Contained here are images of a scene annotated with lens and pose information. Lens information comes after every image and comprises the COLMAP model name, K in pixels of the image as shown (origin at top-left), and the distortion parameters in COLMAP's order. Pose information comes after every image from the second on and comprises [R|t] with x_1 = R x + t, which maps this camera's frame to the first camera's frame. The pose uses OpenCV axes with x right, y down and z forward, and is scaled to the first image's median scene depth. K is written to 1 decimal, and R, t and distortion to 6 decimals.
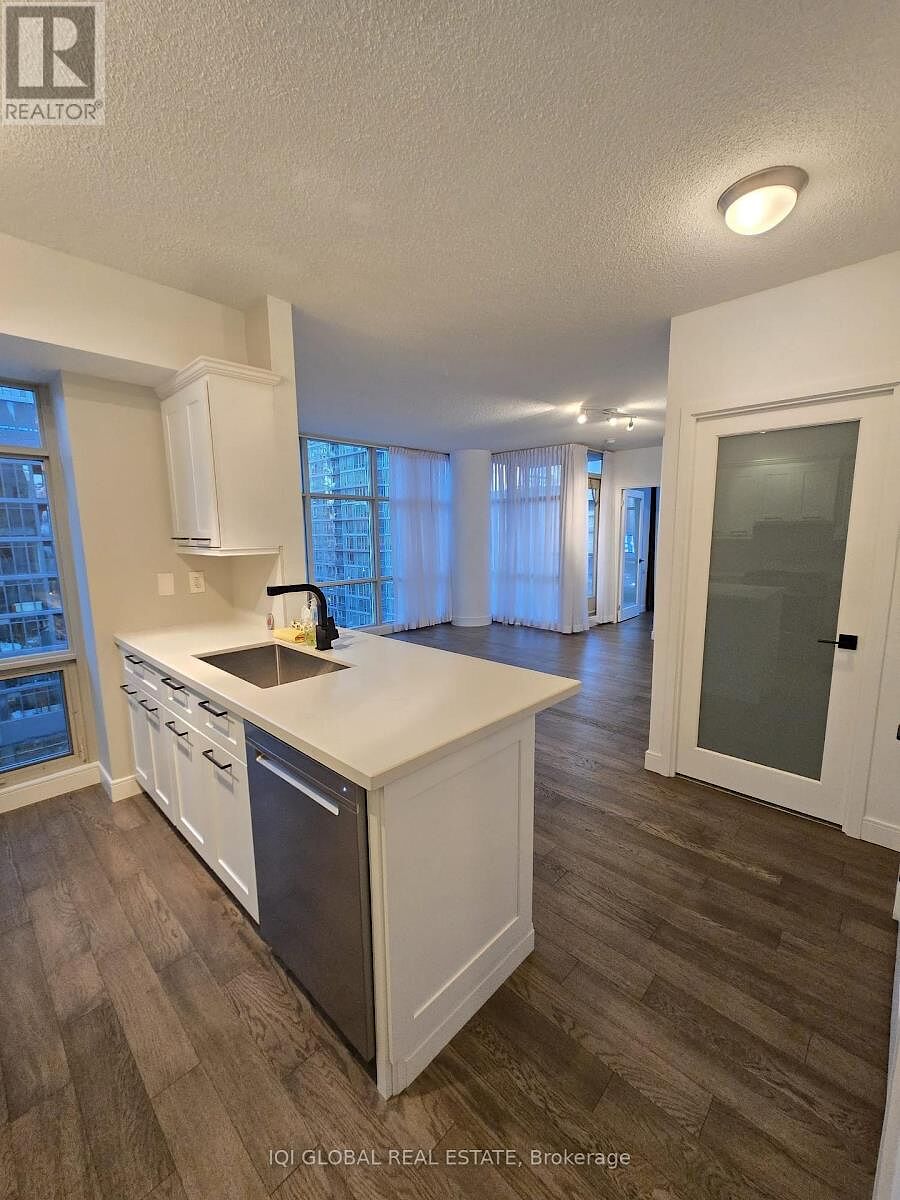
lens RADIAL K [[483.5, 0, 456.0], [0, 483.5, 599.4], [0, 0, 1]] dist [0.001215, 0.000084]
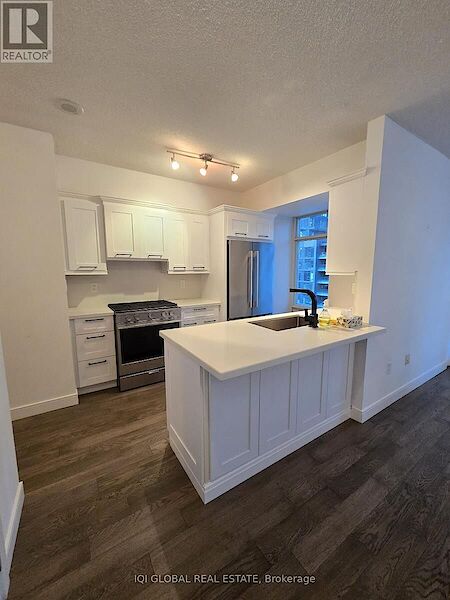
lens RADIAL K [[241.8, 0, 228.1], [0, 241.8, 301.8], [0, 0, 1]] dist [0.001215, 0.000084]
pose [[-0.236970, 0.137823, -0.961691, 1.094423], [-0.138913, 0.974908, 0.173946, -0.177056], [0.961534, 0.174811, -0.211879, 1.437305]]
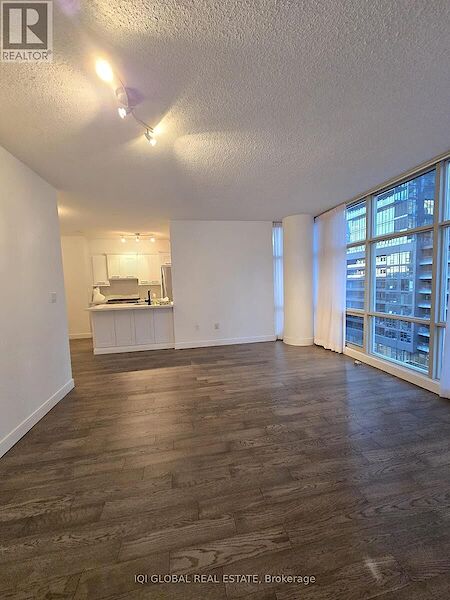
lens RADIAL K [[241.8, 0, 227.0], [0, 241.8, 299.9], [0, 0, 1]] dist [0.001215, 0.000084]
pose [[-0.584375, 0.084023, -0.807122, 1.875689], [-0.083371, 0.983145, 0.162710, -0.626501], [0.807190, 0.162375, -0.567520, 4.785070]]
